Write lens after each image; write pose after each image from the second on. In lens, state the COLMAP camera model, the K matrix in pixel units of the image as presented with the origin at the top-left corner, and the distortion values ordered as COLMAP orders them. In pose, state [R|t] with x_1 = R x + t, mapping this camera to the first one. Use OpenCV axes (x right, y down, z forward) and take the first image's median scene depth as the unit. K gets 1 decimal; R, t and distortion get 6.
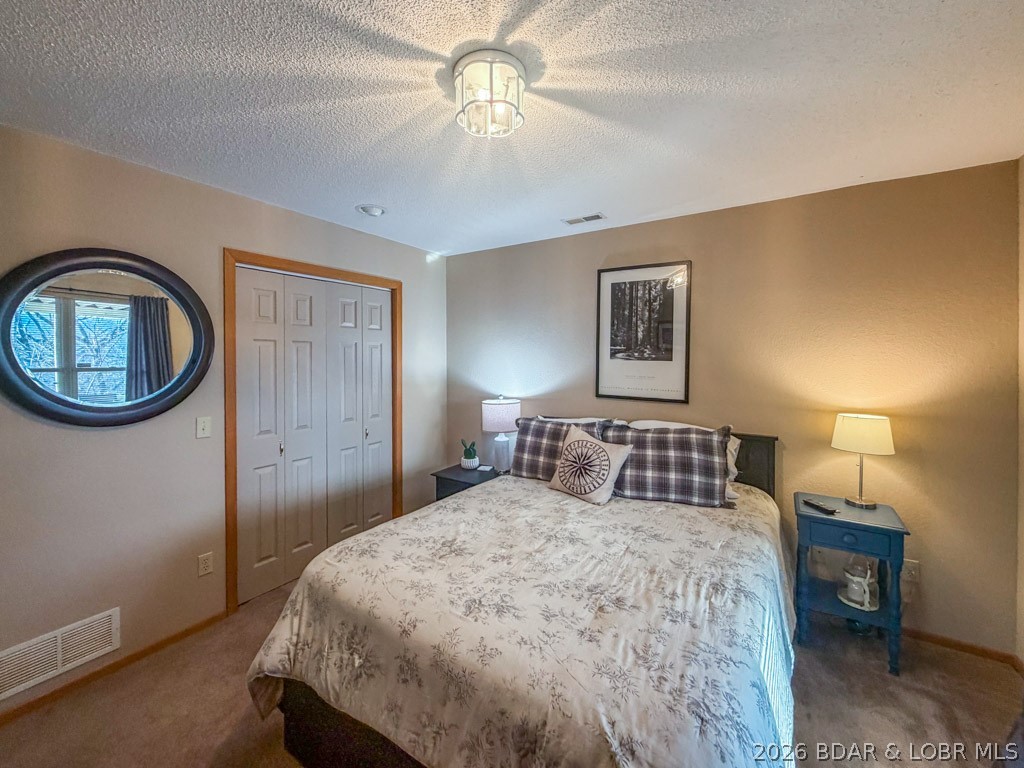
lens RADIAL K [[403.3, 0, 508.7], [0, 403.3, 359.0], [0, 0, 1]] dist [-0.000362, -0.000023]
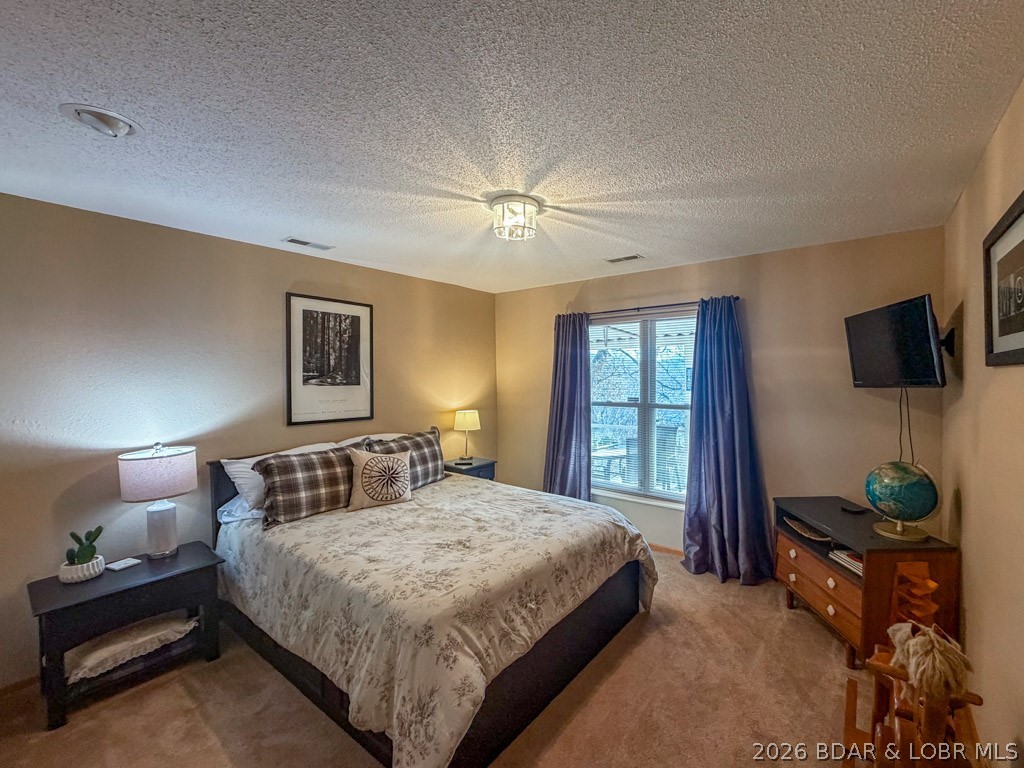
lens RADIAL K [[438.1, 0, 513.6], [0, 438.1, 377.4], [0, 0, 1]] dist [-0.004717, -0.000386]
pose [[0.136255, -0.009627, 0.990627, -0.837838], [0.016739, 0.999832, 0.007414, -0.021287], [-0.990532, 0.015572, 0.136393, 0.379081]]
